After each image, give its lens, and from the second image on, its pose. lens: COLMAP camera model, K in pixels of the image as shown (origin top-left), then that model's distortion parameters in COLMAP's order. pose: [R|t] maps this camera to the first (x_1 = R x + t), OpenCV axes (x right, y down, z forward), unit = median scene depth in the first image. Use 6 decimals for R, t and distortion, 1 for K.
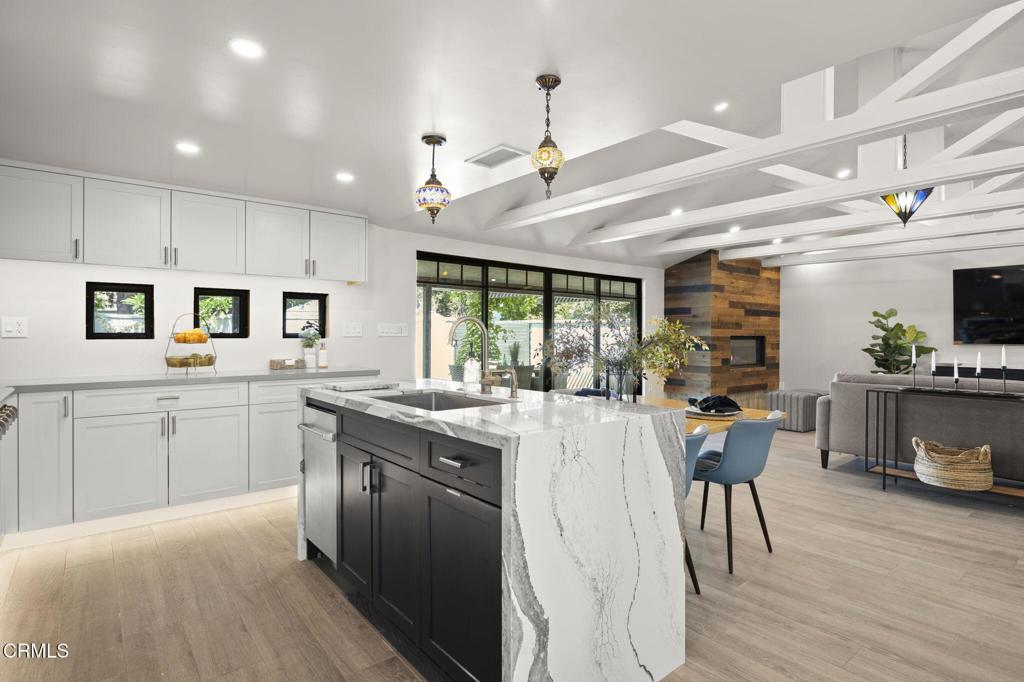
lens RADIAL K [[518.9, 0, 509.2], [0, 518.9, 335.9], [0, 0, 1]] dist [-0.009180, -0.000042]
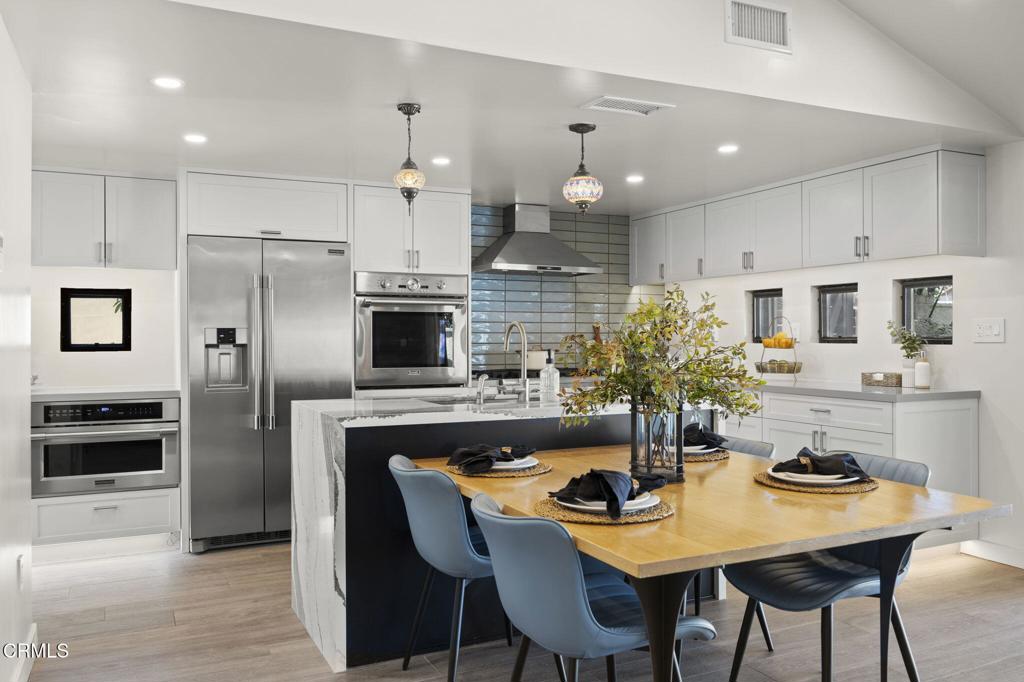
lens RADIAL K [[808.8, 0, 505.9], [0, 808.8, 340.2], [0, 0, 1]] dist [0.000730, -0.000979]
pose [[-0.254383, 0.003866, -0.967096, 0.951112], [-0.000488, 0.999991, 0.004126, -0.005904], [0.967103, 0.001521, -0.254379, 0.920012]]
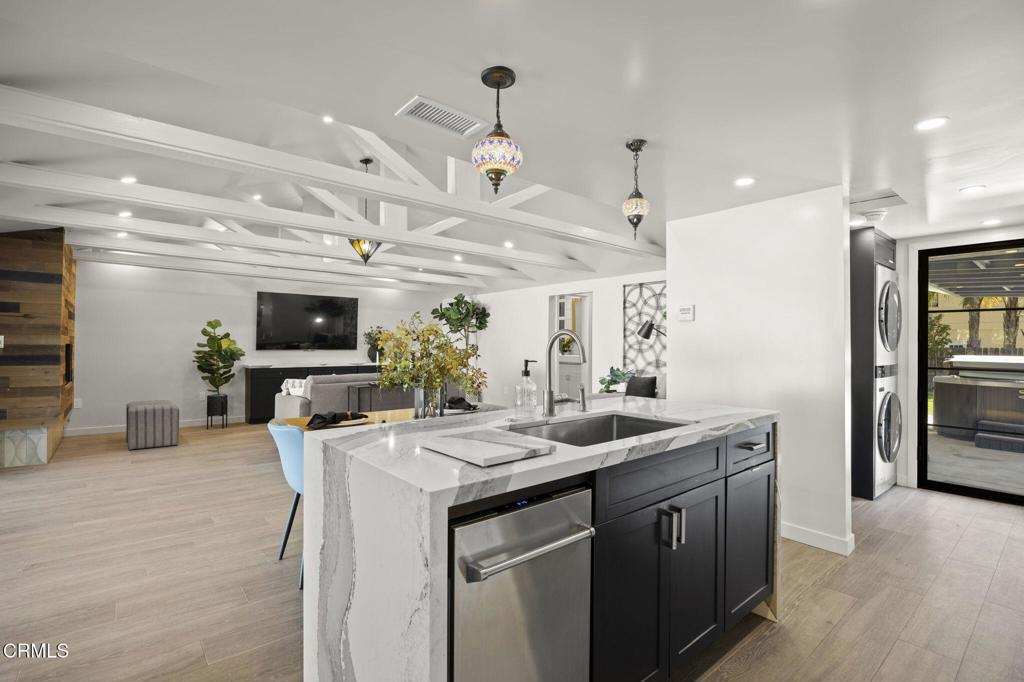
lens RADIAL K [[477.3, 0, 513.6], [0, 477.3, 342.3], [0, 0, 1]] dist [-0.008864, 0.000192]
pose [[-0.012727, -0.001212, 0.999918, -0.592439], [-0.003995, 0.999991, 0.001161, -0.013477], [-0.999911, -0.003980, -0.012732, 0.740075]]
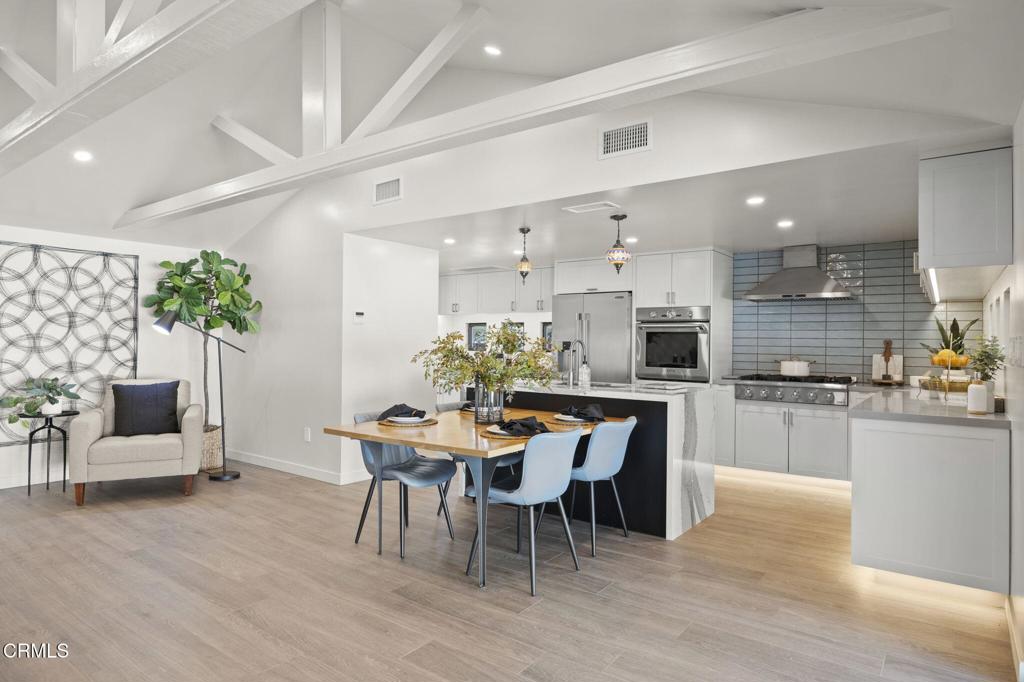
lens RADIAL K [[583.2, 0, 513.0], [0, 583.2, 340.5], [0, 0, 1]] dist [-0.000559, -0.001375]
pose [[-0.971992, -0.014386, -0.234573, 0.390946], [-0.014657, 0.999892, -0.000588, -0.019521], [0.234556, 0.002867, -0.972098, 1.879396]]
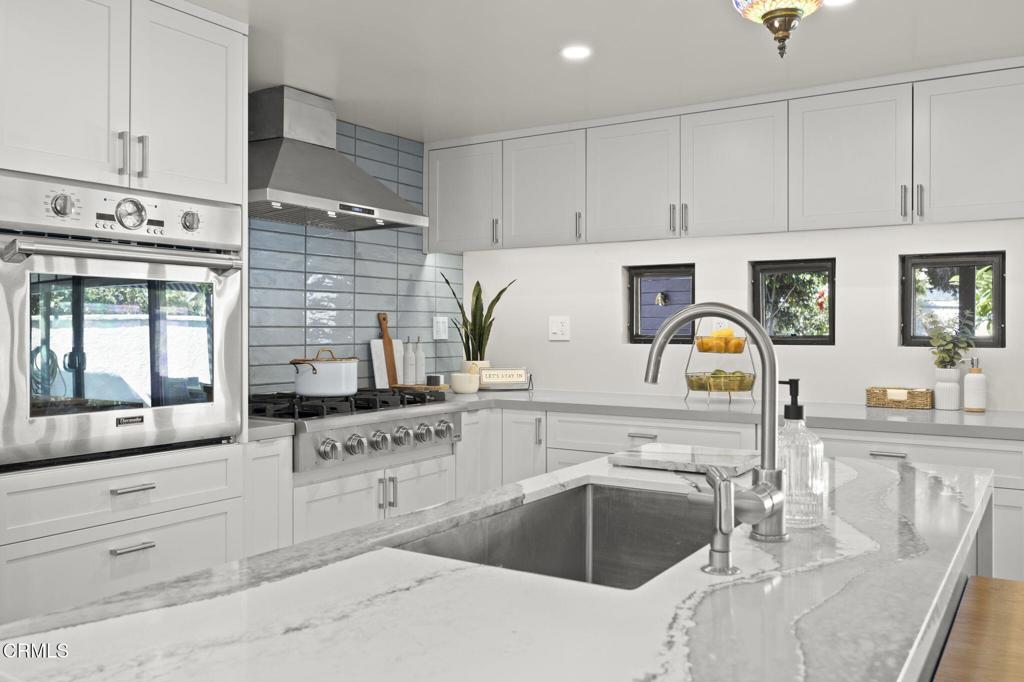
lens RADIAL K [[850.4, 0, 515.0], [0, 850.4, 331.0], [0, 0, 1]] dist [-0.026812, 0.000153]
pose [[0.296007, 0.002842, -0.955181, 0.289072], [-0.003728, 0.999991, 0.001820, -0.012954], [0.955178, 0.003023, 0.296015, 0.474779]]
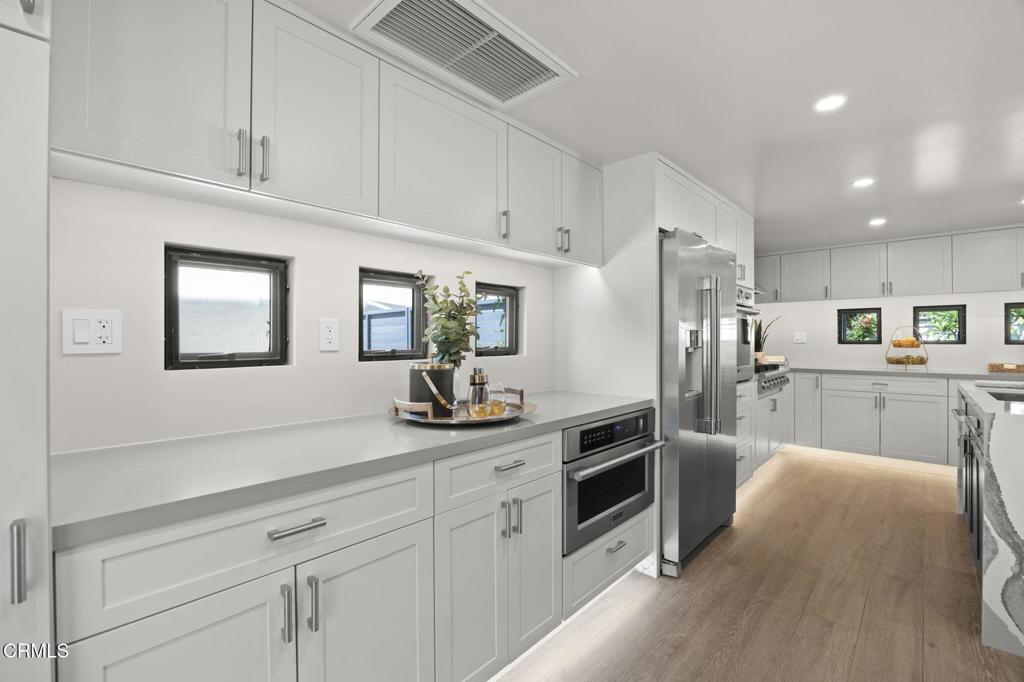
lens RADIAL K [[453.3, 0, 508.3], [0, 453.3, 338.0], [0, 0, 1]] dist [-0.011505, 0.001010]
pose [[0.127682, -0.006081, -0.991797, 0.453779], [0.000859, 0.999982, -0.006020, -0.005455], [0.991815, -0.000083, 0.127684, -0.217222]]
